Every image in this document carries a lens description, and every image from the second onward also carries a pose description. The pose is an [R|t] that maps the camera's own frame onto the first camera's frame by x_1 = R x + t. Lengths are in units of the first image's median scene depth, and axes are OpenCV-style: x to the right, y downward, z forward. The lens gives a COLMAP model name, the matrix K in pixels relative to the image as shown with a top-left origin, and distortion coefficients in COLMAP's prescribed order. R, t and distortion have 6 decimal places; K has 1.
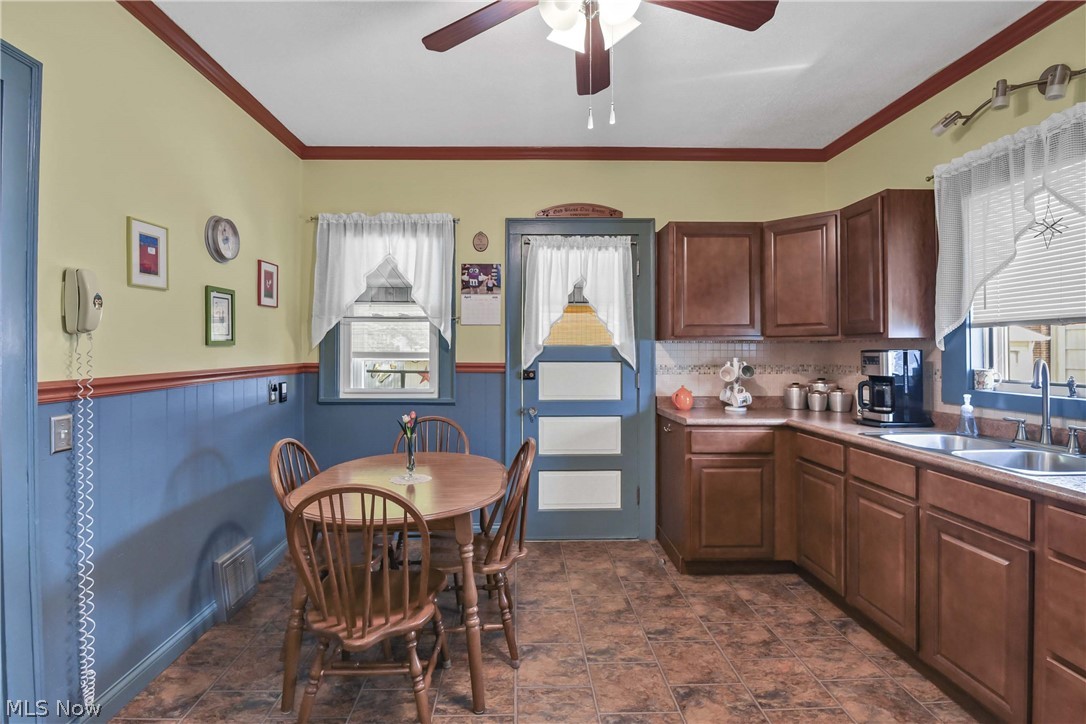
lens RADIAL K [[503.5, 0, 525.8], [0, 503.5, 347.8], [0, 0, 1]] dist [-0.002772, -0.010112]
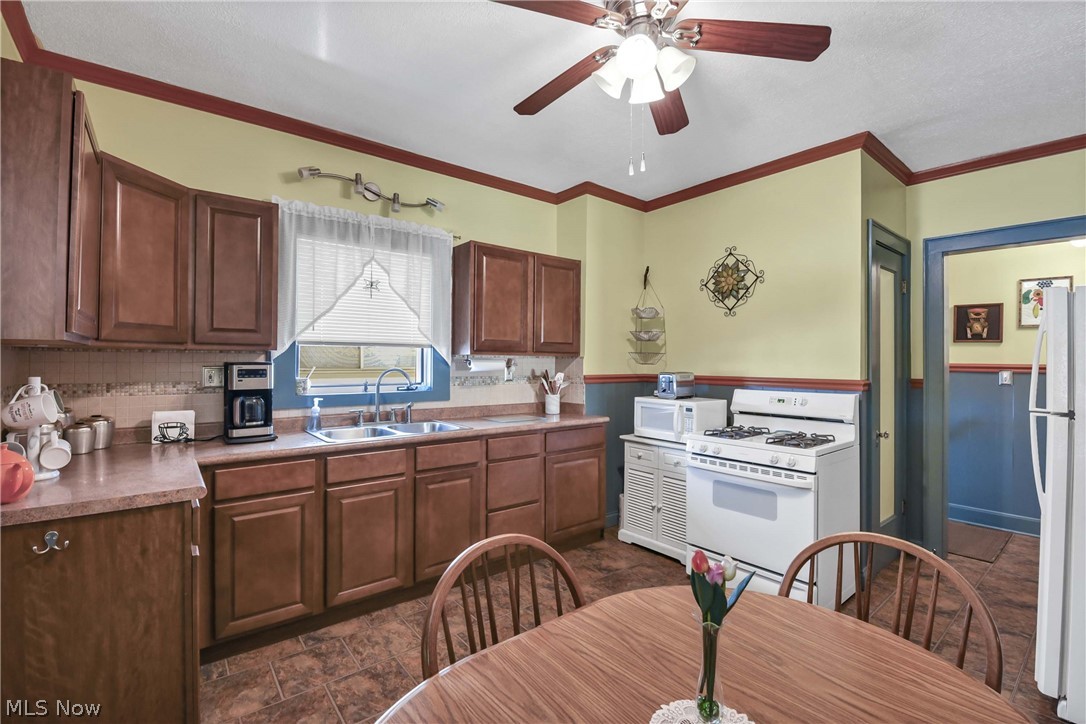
lens RADIAL K [[475.3, 0, 551.4], [0, 475.3, 362.7], [0, 0, 1]] dist [-0.012331, -0.008023]
pose [[-0.617441, -0.000594, 0.786617, -0.304116], [-0.007199, 0.999962, -0.004895, 0.004711], [-0.786584, -0.008685, -0.617422, 0.946704]]
